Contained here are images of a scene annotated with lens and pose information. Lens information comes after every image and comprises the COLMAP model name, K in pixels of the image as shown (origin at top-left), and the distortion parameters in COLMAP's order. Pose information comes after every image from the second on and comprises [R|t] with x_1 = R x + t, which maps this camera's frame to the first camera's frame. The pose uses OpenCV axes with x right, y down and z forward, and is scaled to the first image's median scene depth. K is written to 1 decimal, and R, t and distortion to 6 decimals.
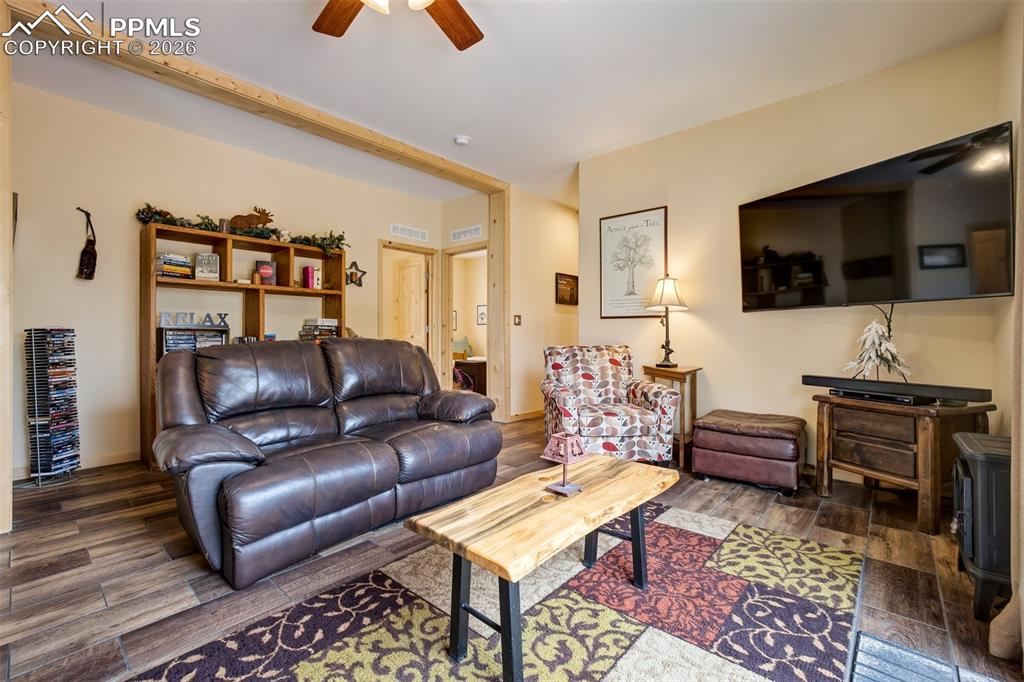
lens RADIAL K [[437.8, 0, 509.7], [0, 437.8, 337.5], [0, 0, 1]] dist [-0.000499, 0.000254]
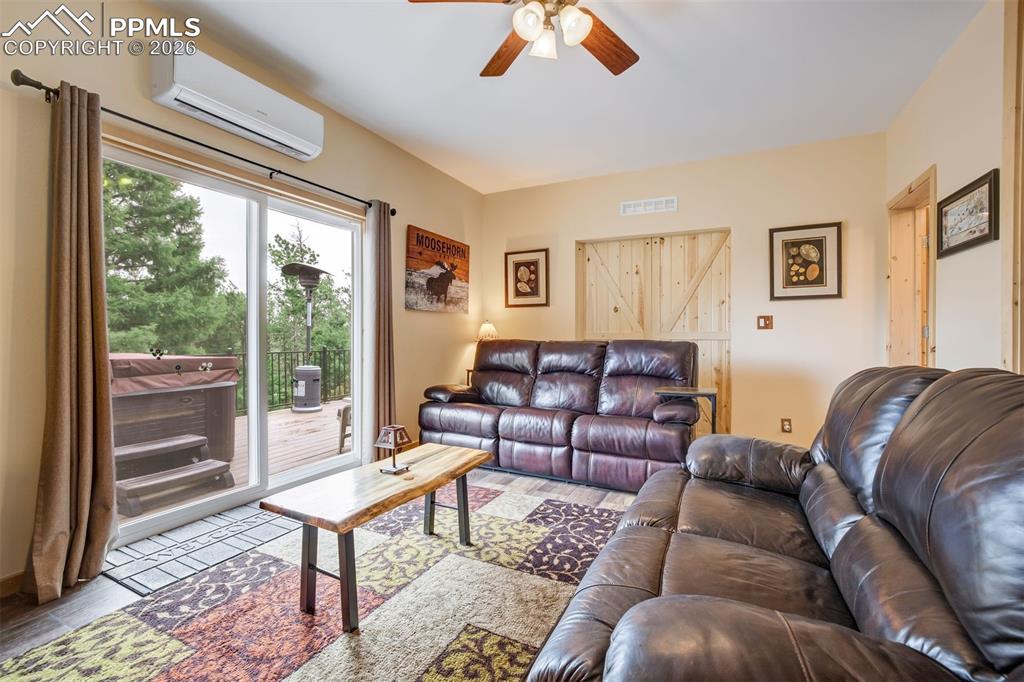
lens RADIAL K [[437.8, 0, 511.9], [0, 437.8, 338.4], [0, 0, 1]] dist [-0.000499, 0.000254]
pose [[-0.965627, 0.000386, -0.259931, 0.126470], [-0.000116, 0.999998, 0.001916, -0.045154], [0.259931, 0.001880, -0.965625, 2.345016]]
